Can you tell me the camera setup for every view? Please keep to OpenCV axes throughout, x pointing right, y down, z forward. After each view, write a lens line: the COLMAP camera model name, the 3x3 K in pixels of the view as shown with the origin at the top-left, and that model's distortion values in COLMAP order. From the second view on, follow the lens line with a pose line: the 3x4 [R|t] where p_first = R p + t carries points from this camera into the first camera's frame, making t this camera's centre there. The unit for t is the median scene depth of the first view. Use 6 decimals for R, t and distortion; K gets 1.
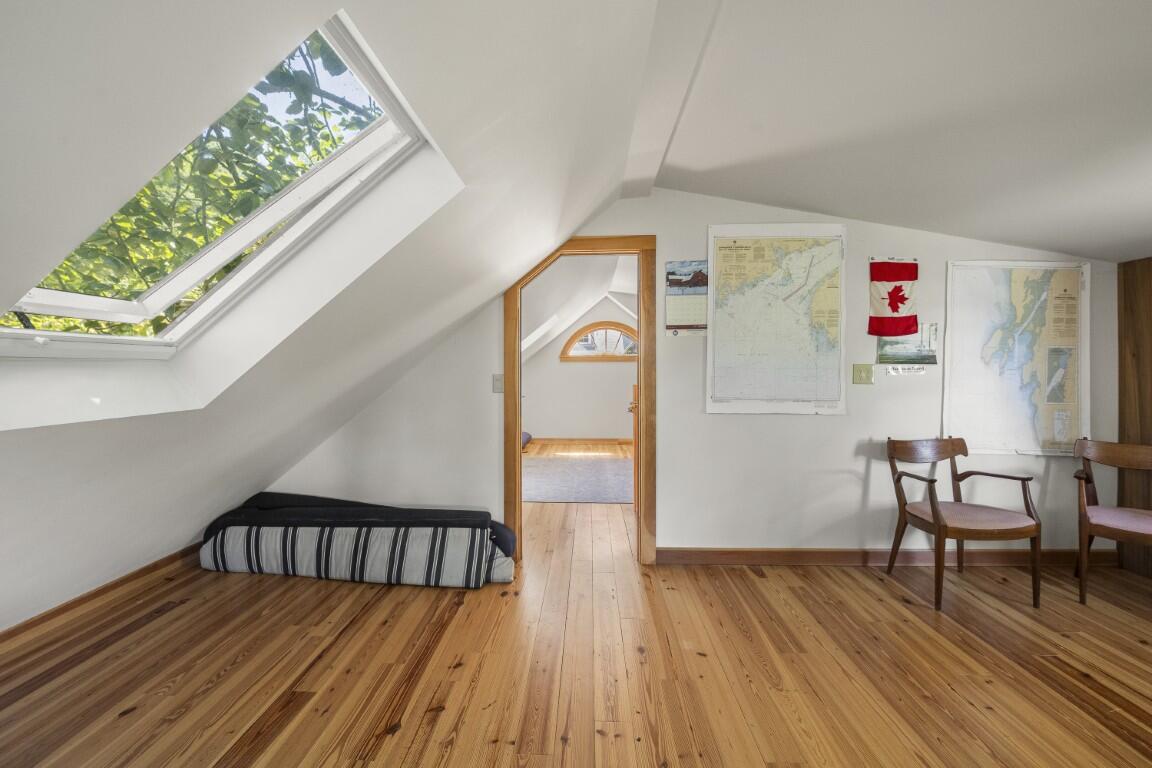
lens RADIAL K [[460.9, 0, 571.4], [0, 460.9, 370.4], [0, 0, 1]] dist [-0.009621, 0.000033]
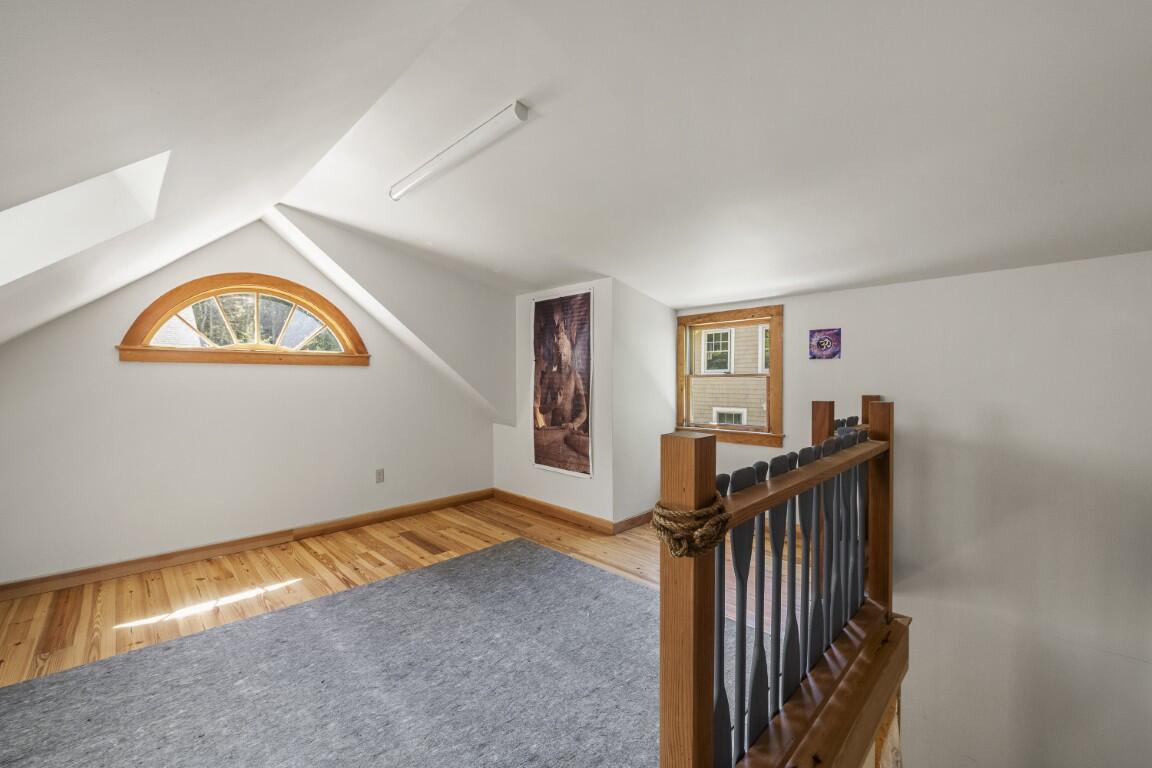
lens RADIAL K [[465.5, 0, 565.4], [0, 465.5, 375.5], [0, 0, 1]] dist [-0.016229, 0.000018]
pose [[0.687100, 0.000467, 0.726563, -0.128965], [0.006097, 0.999961, -0.006409, -0.003654], [-0.726537, 0.008834, 0.687070, 1.307167]]
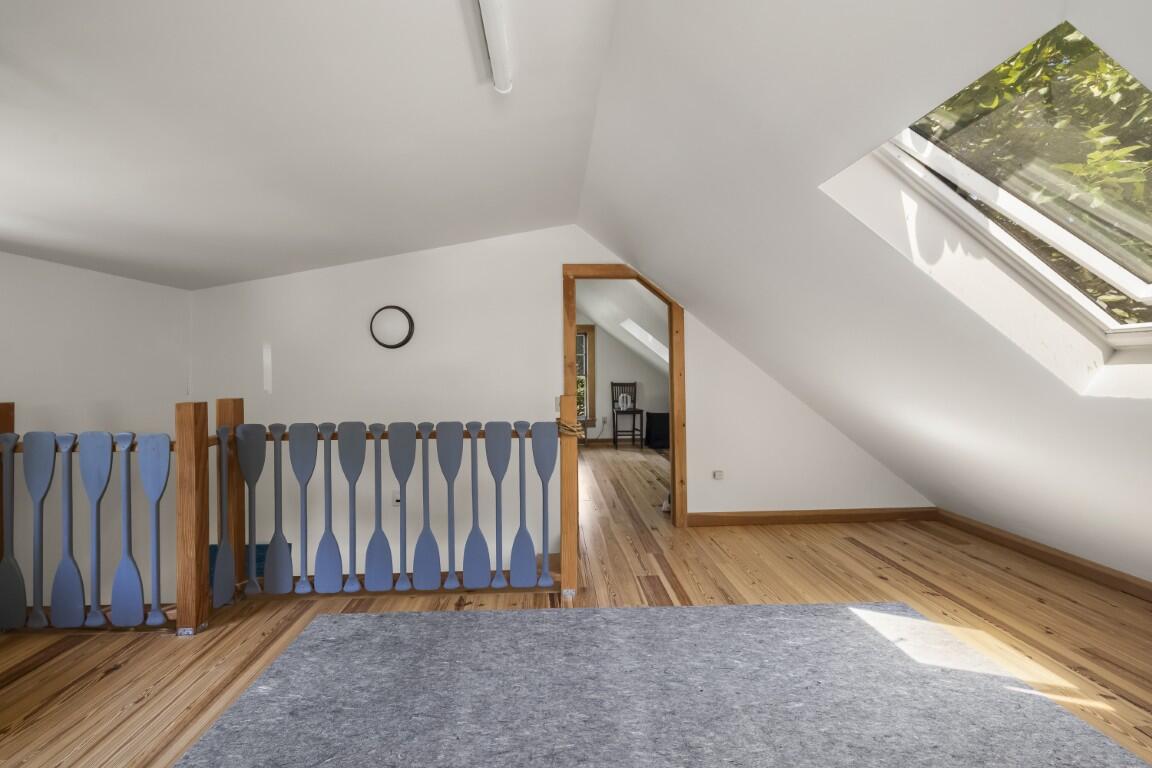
lens RADIAL K [[460.9, 0, 571.4], [0, 460.9, 370.4], [0, 0, 1]] dist [-0.009621, 0.000033]
pose [[-0.995546, 0.000629, -0.094271, 0.299678], [0.000095, 0.999984, 0.005673, -0.014757], [0.094273, 0.005639, -0.995530, 2.429283]]
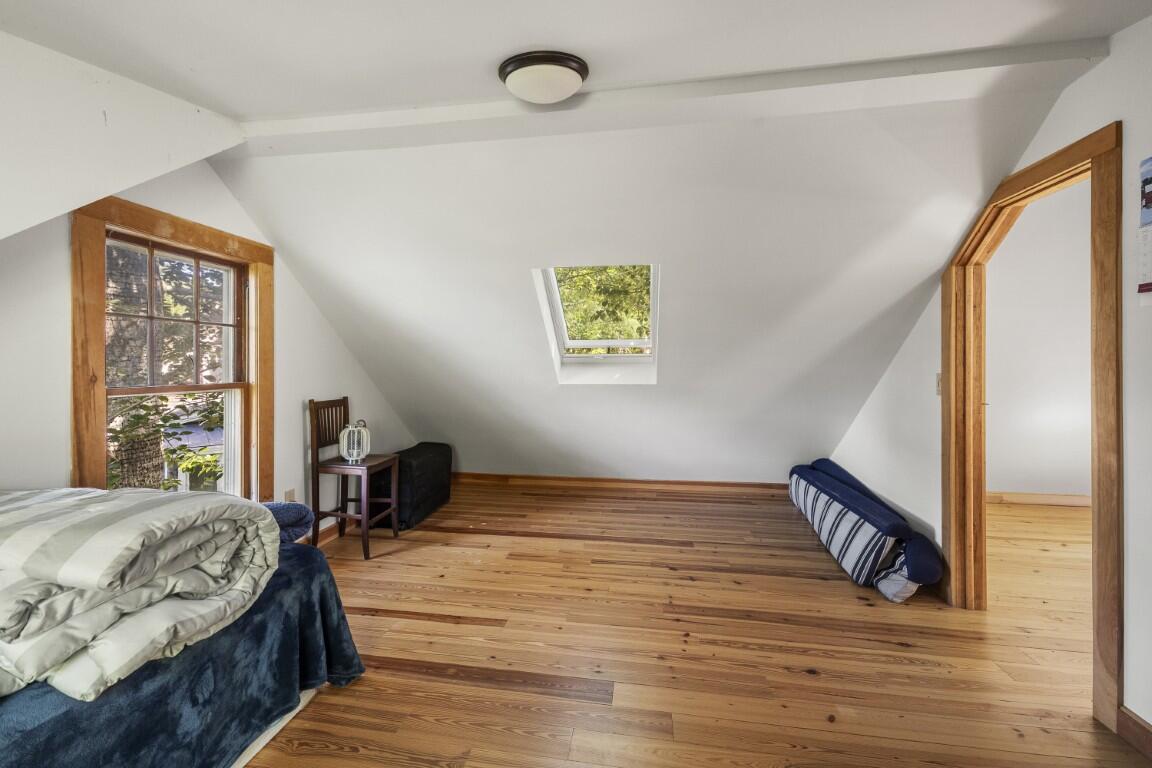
lens RADIAL K [[460.9, 0, 571.4], [0, 460.9, 370.4], [0, 0, 1]] dist [-0.009621, 0.000033]
pose [[-0.105124, 0.007167, -0.994433, 0.810090], [-0.001481, 0.999972, 0.007364, -0.005767], [0.994458, 0.002247, -0.105111, 0.441949]]
